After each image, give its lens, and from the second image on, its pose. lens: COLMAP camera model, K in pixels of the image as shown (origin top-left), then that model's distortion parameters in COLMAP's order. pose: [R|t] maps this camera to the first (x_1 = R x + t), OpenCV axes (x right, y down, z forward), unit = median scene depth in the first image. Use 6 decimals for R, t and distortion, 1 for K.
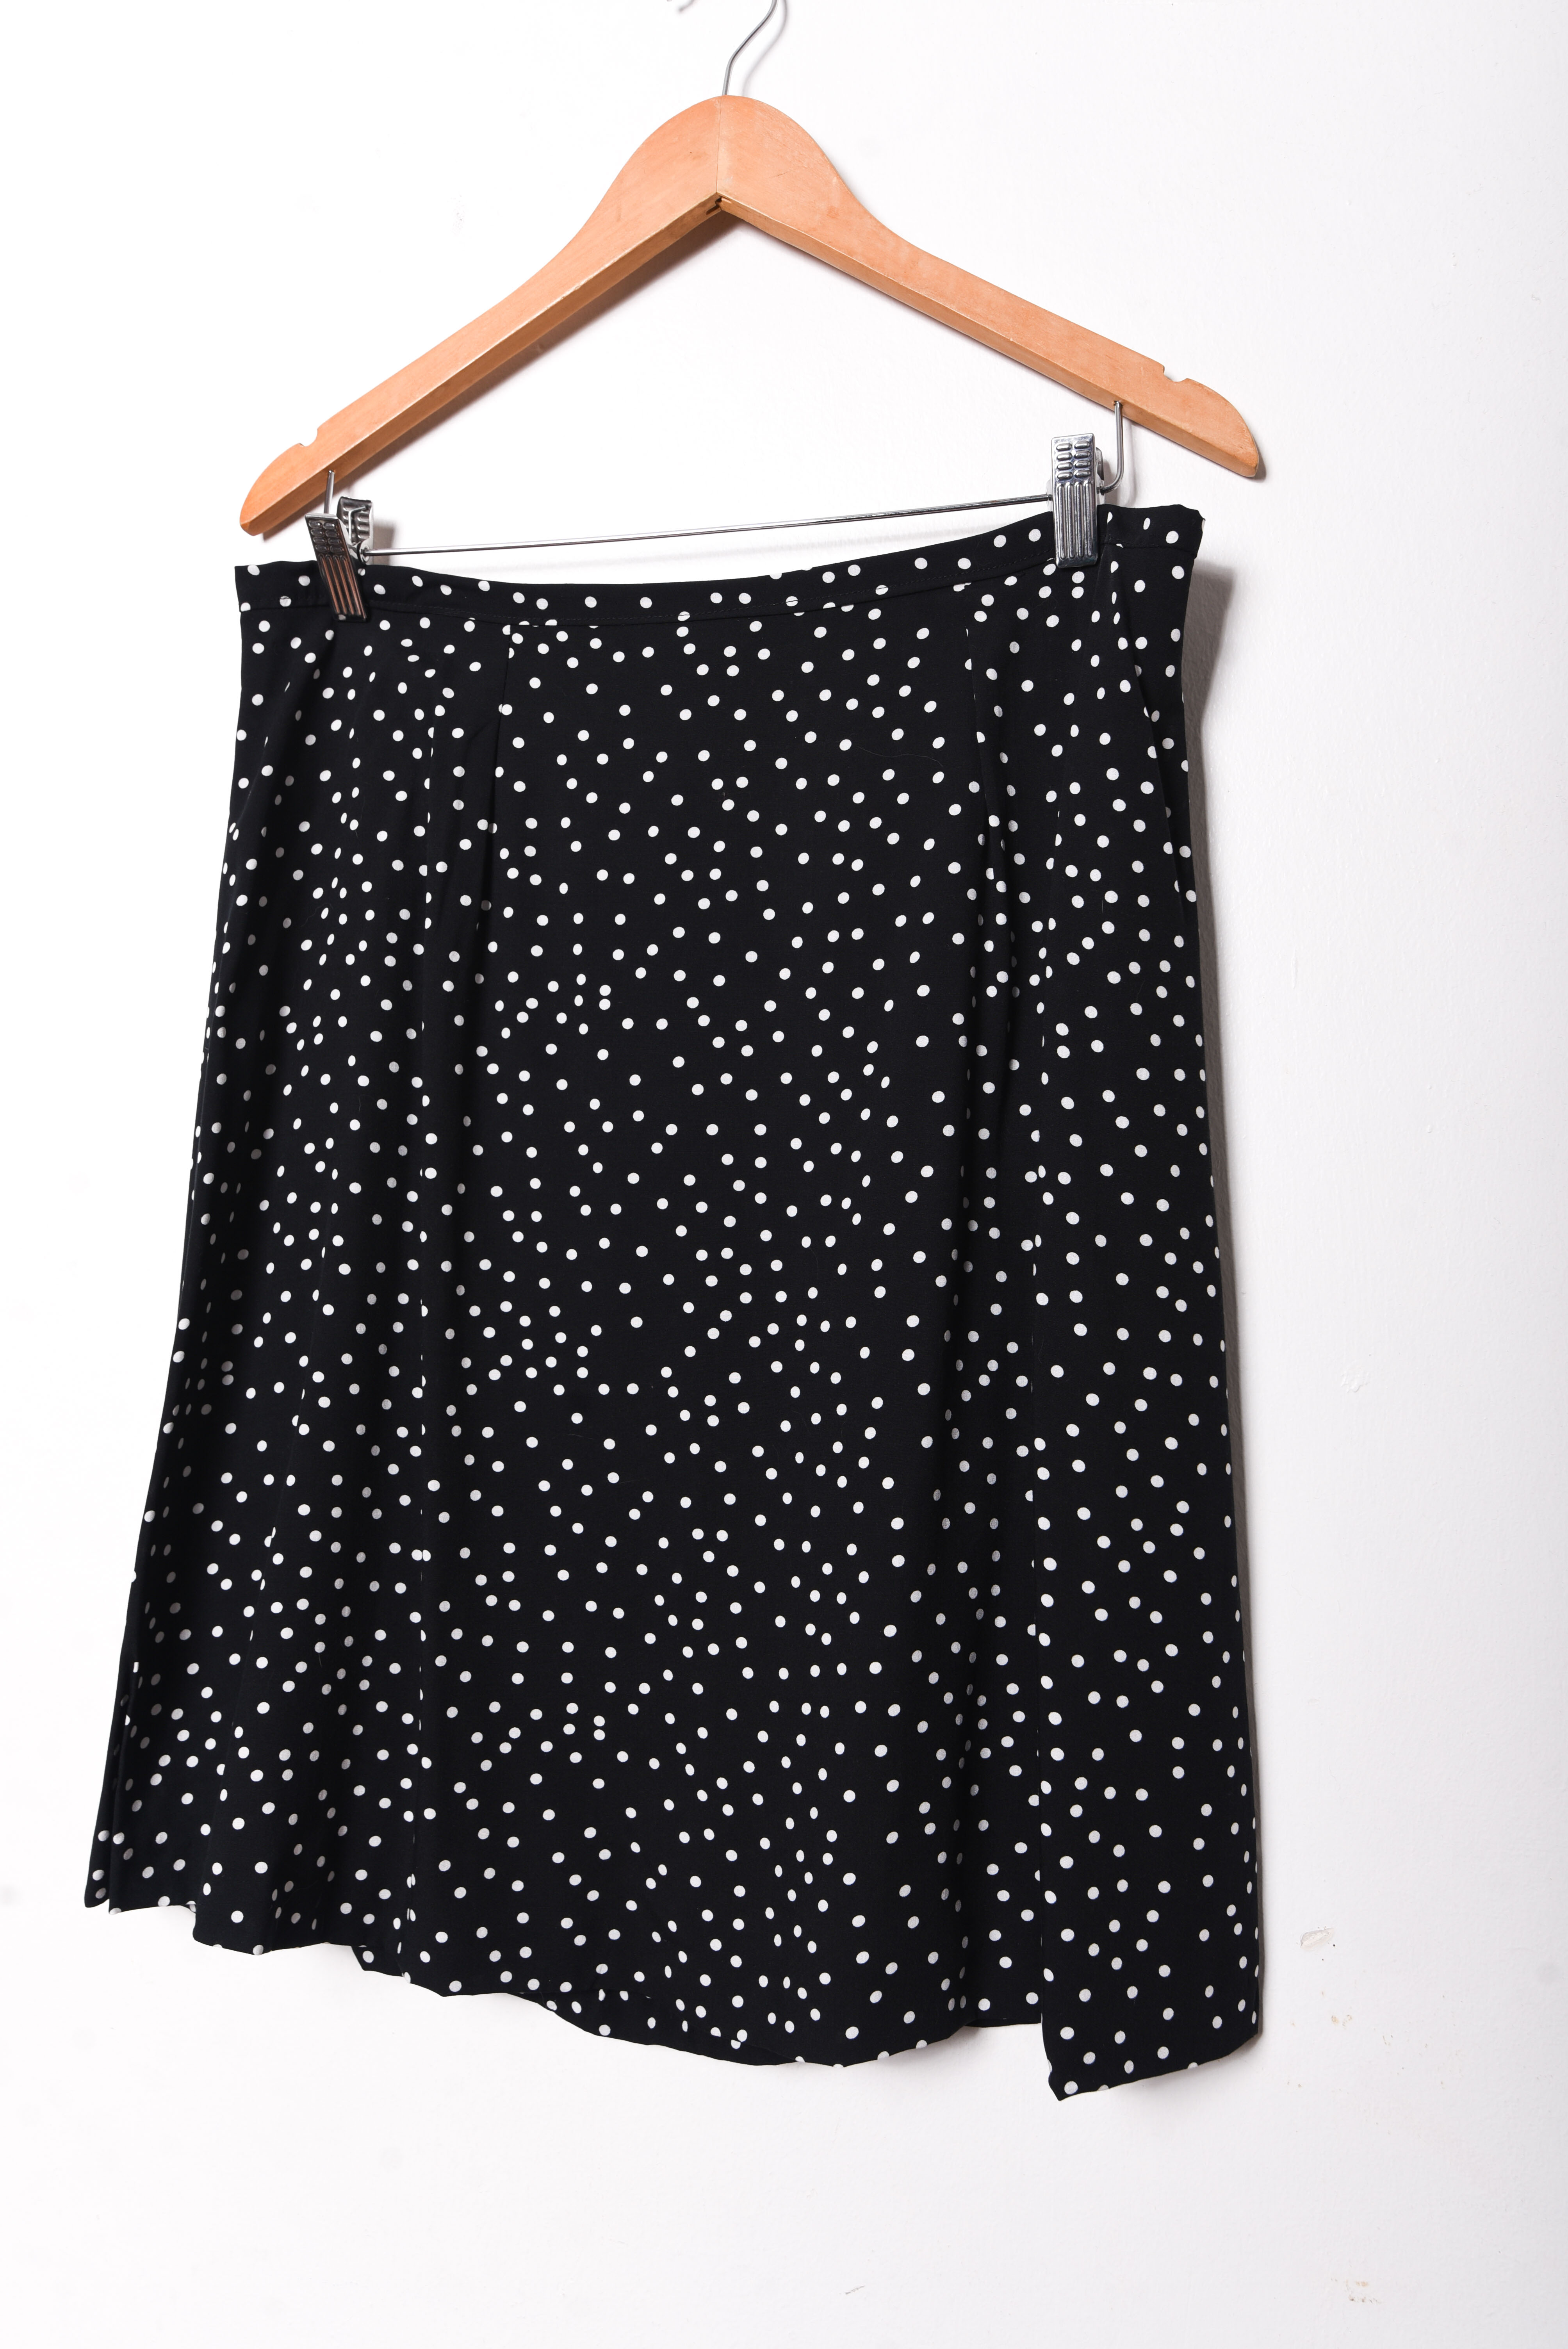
lens RADIAL K [[1824.9, 0, 784.0], [0, 1824.9, 1174.5], [0, 0, 1]] dist [-0.006205, 0.011357]
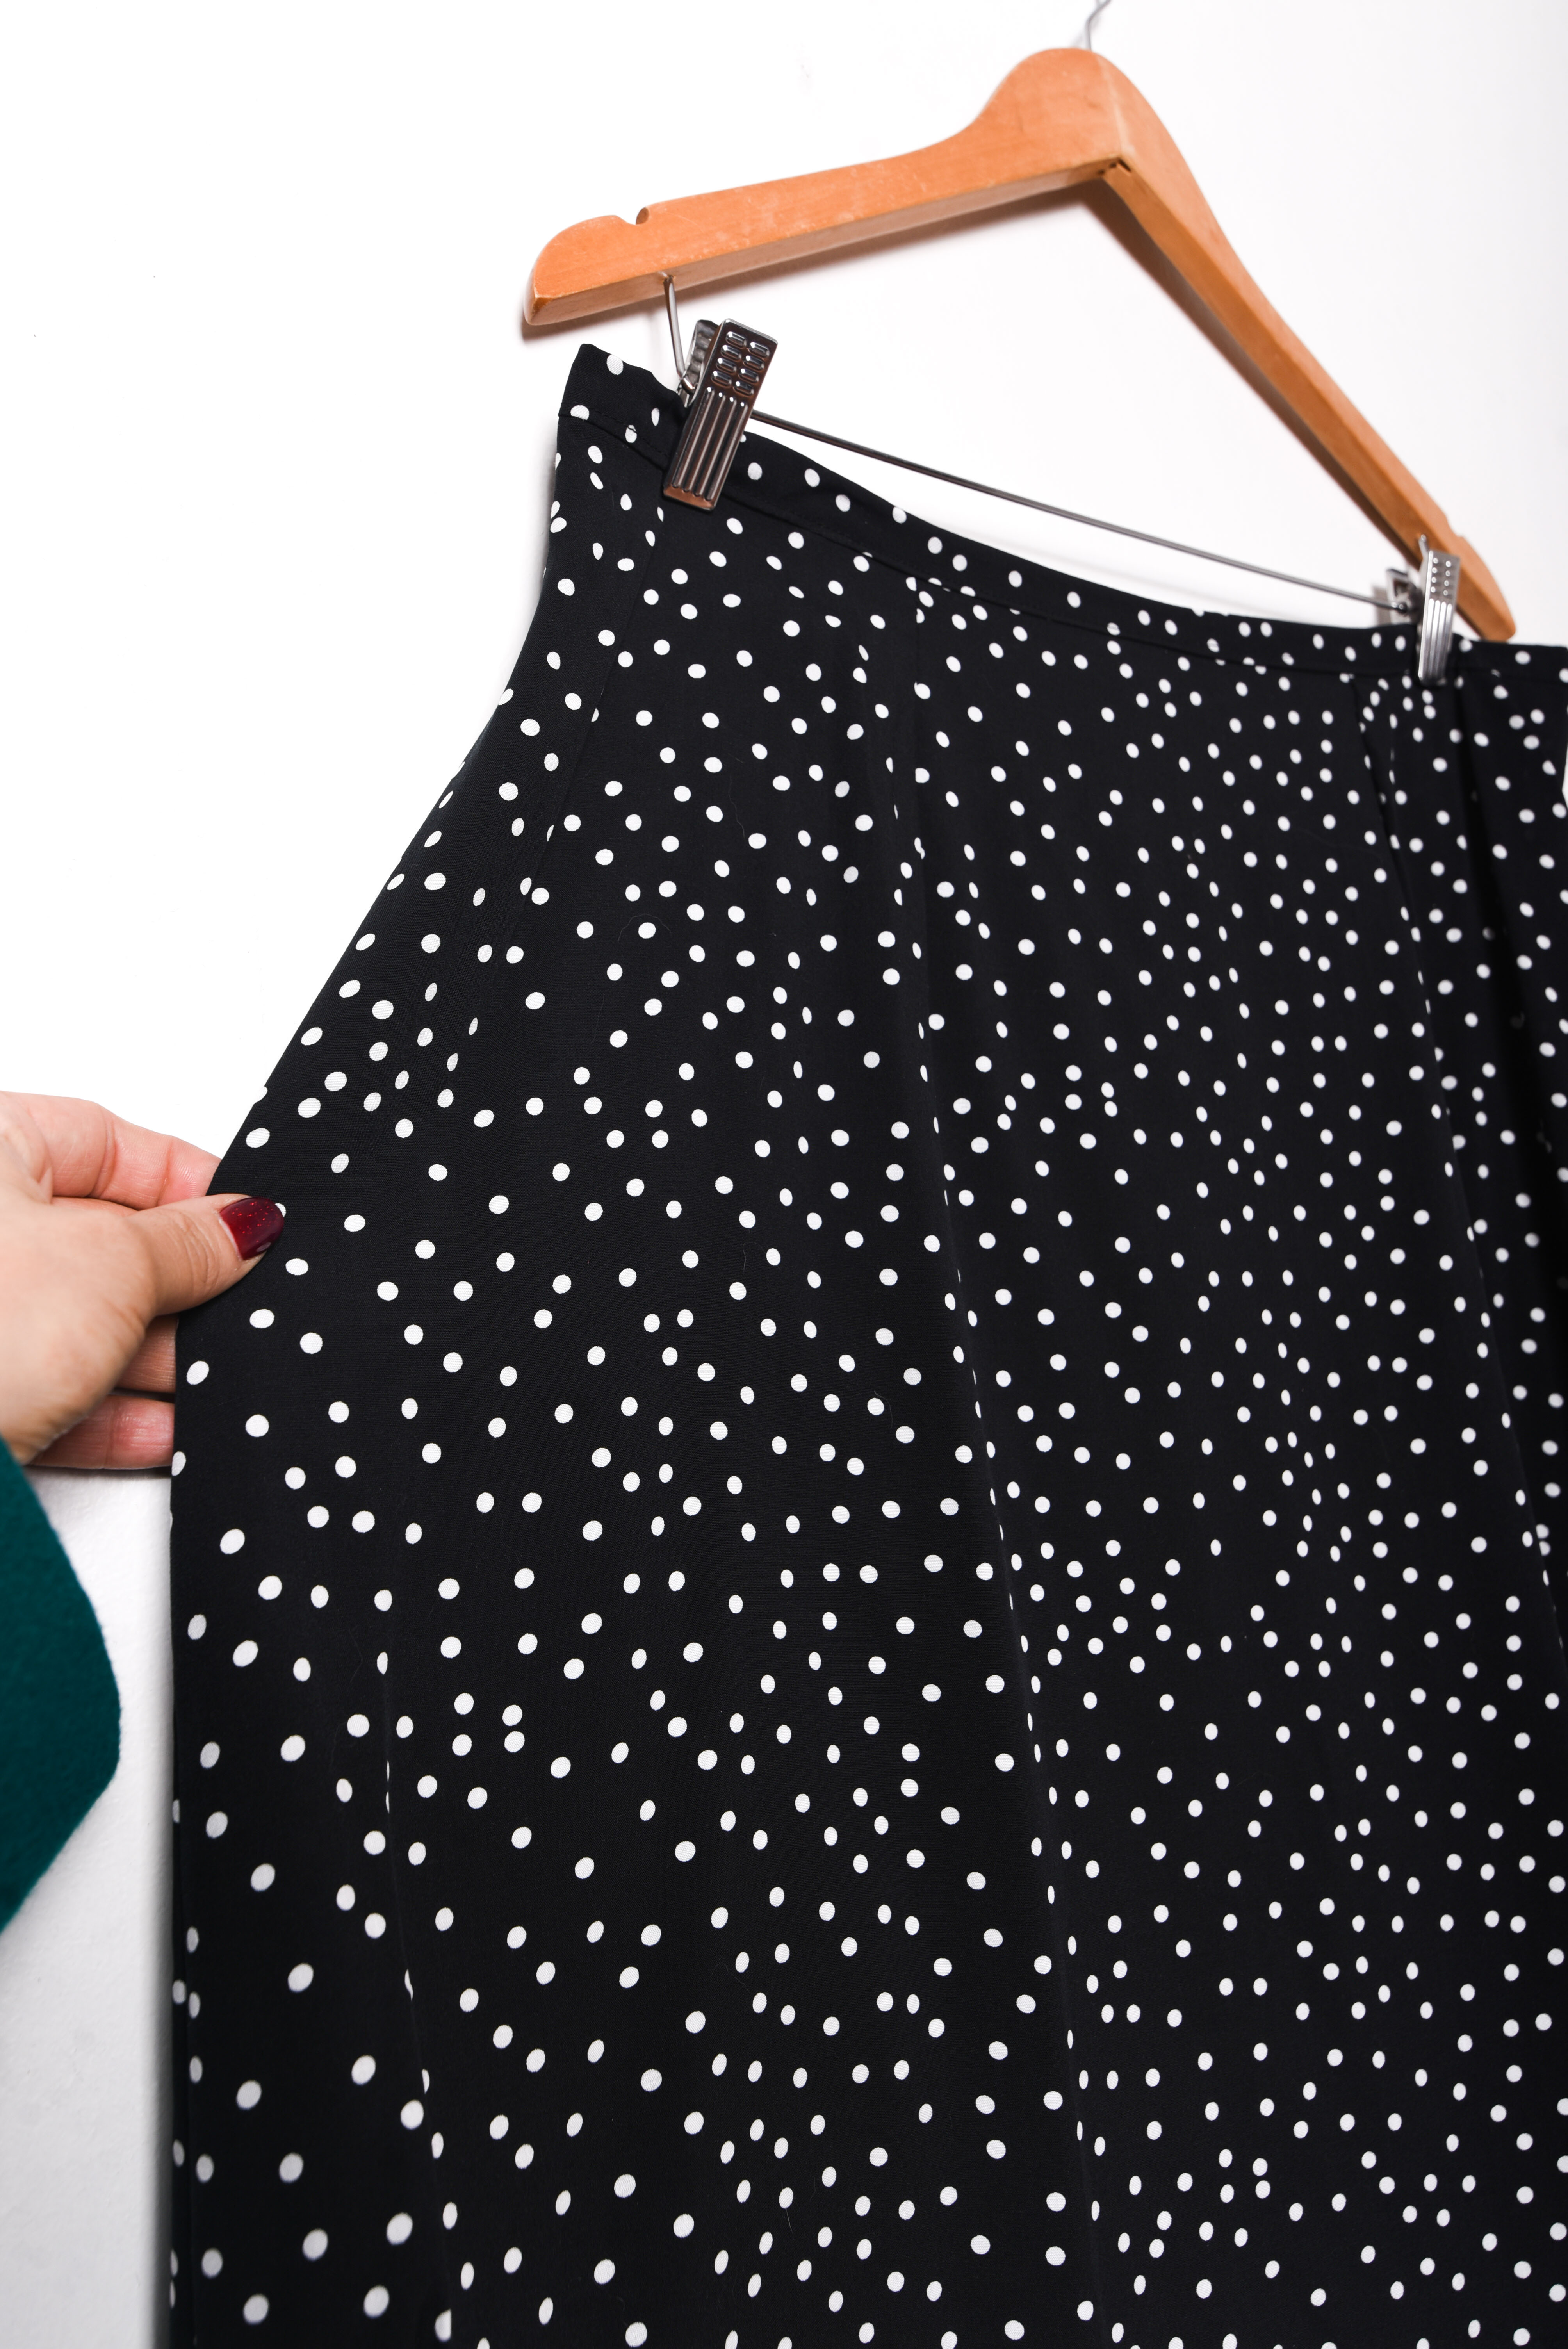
lens RADIAL K [[1824.9, 0, 784.0], [0, 1824.9, 1174.5], [0, 0, 1]] dist [-0.006205, 0.011357]
pose [[0.678122, 0.048782, 0.733328, -0.716522], [0.076274, 0.987736, -0.136238, 0.020908], [-0.730980, 0.148319, 0.666085, 0.619629]]
